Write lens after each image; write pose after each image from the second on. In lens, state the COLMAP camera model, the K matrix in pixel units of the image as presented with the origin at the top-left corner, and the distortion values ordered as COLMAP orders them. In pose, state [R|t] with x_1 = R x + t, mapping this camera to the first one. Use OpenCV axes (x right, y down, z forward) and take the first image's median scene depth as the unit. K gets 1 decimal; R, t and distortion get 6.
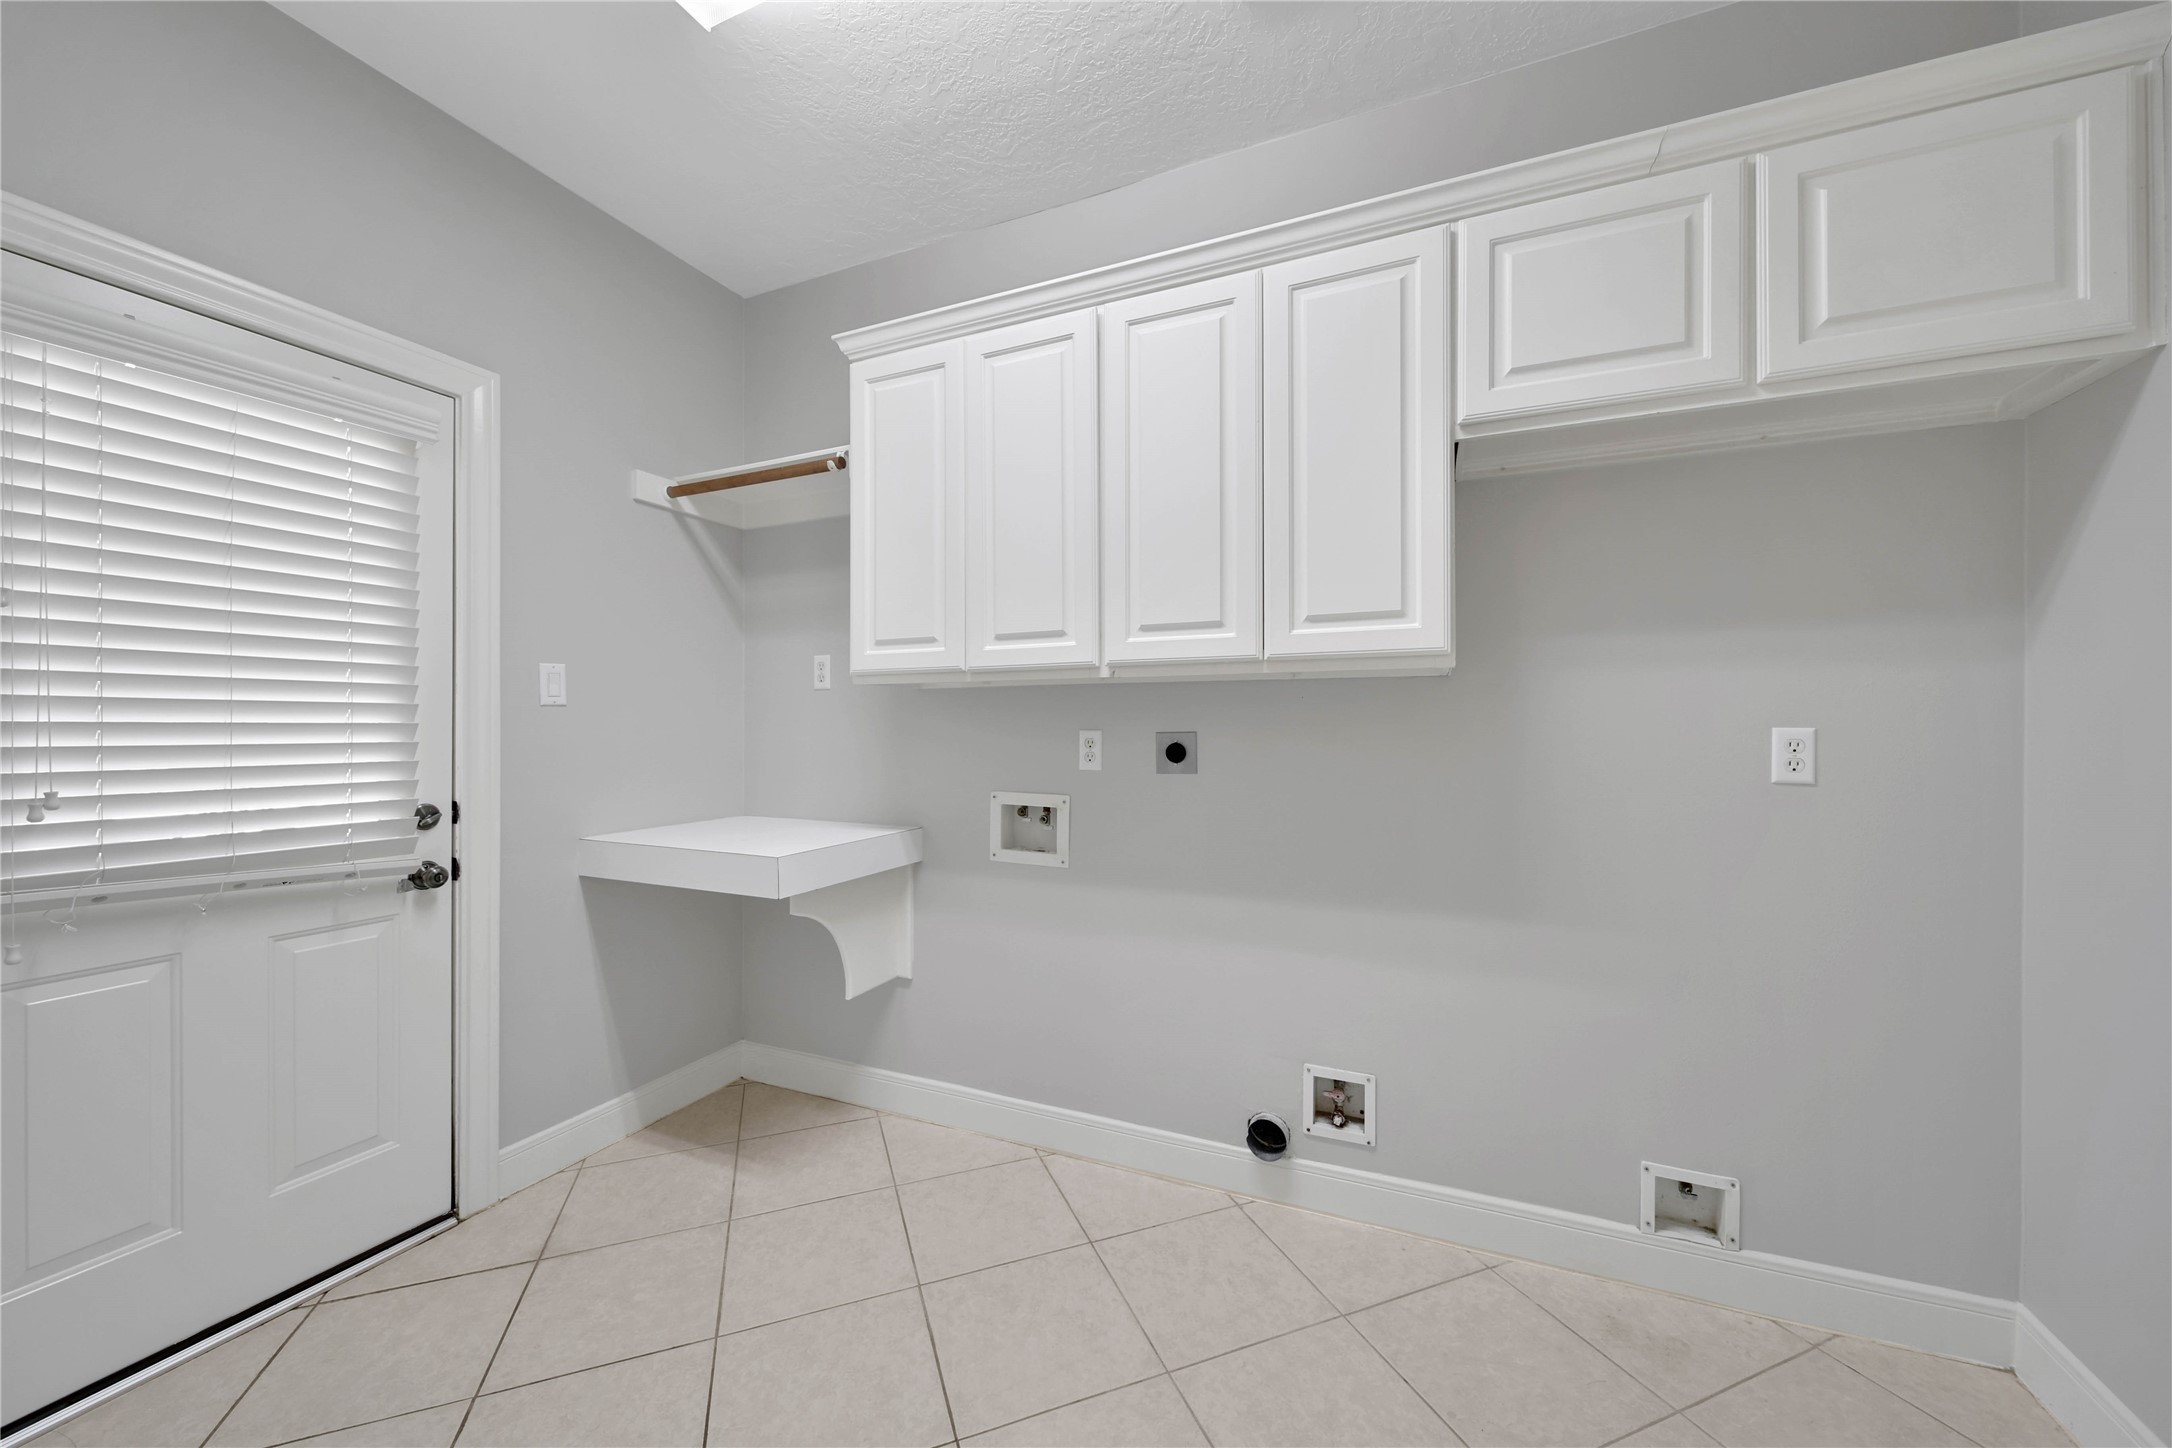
lens RADIAL K [[782.8, 0, 1092.1], [0, 782.8, 730.7], [0, 0, 1]] dist [-0.002268, 0.000052]
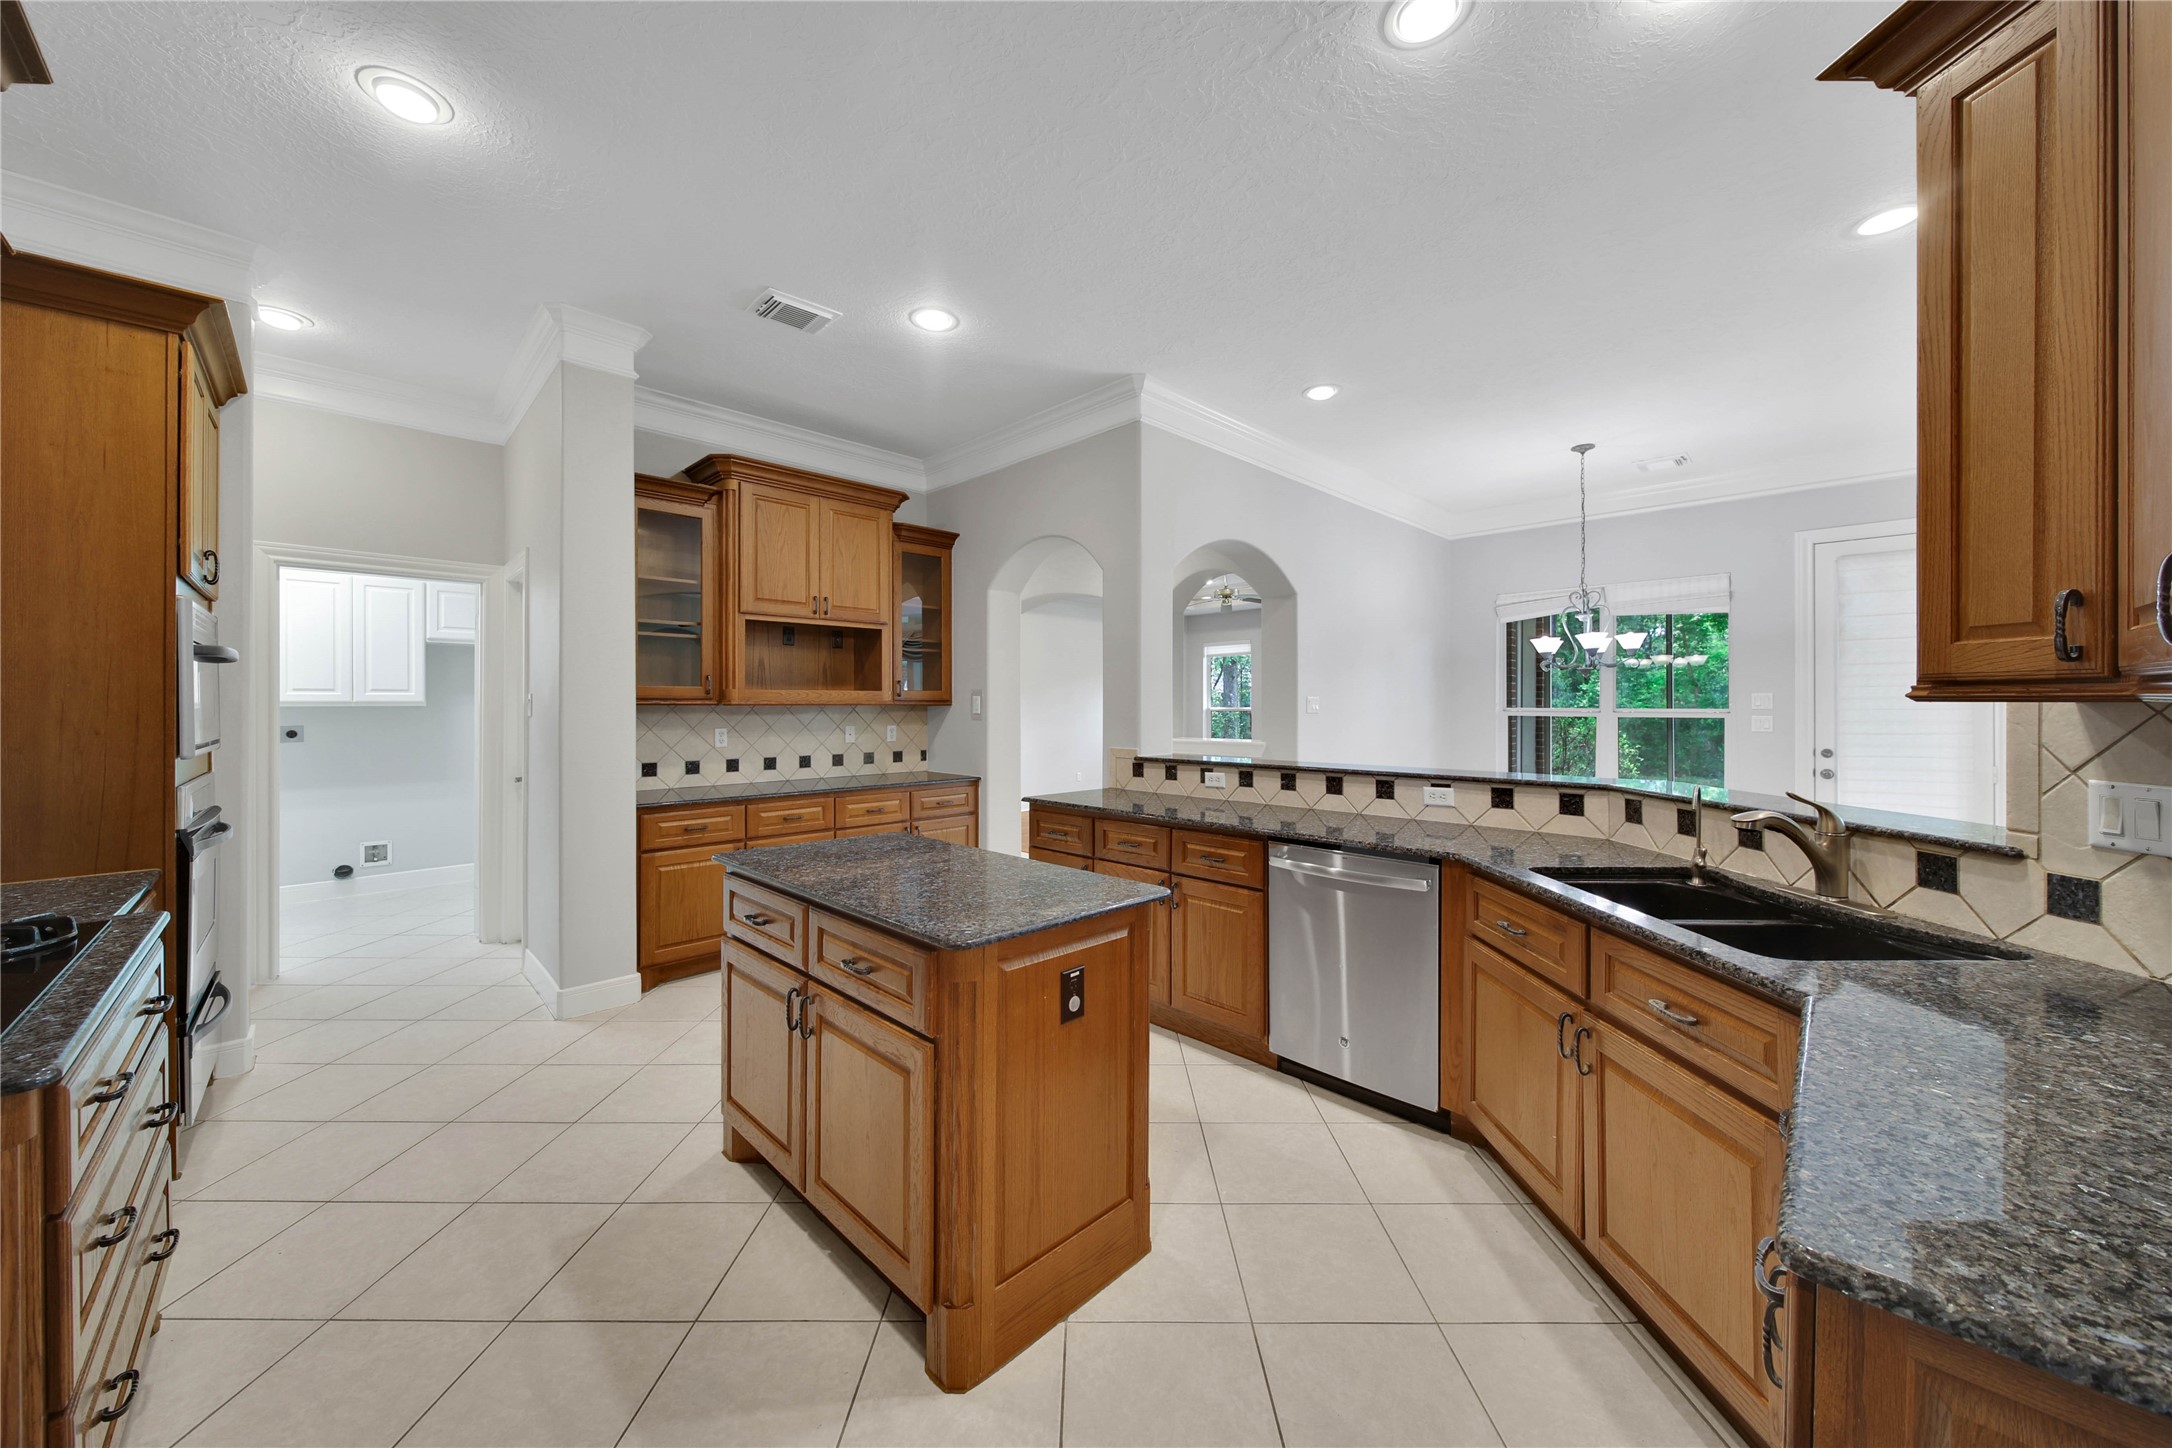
lens RADIAL K [[782.8, 0, 1086.4], [0, 782.8, 712.3], [0, 0, 1]] dist [-0.002268, 0.000052]
pose [[0.355655, 0.002428, 0.934614, -1.441814], [0.006220, 0.999968, -0.004965, -0.014890], [-0.934597, 0.007579, 0.355628, -2.469792]]
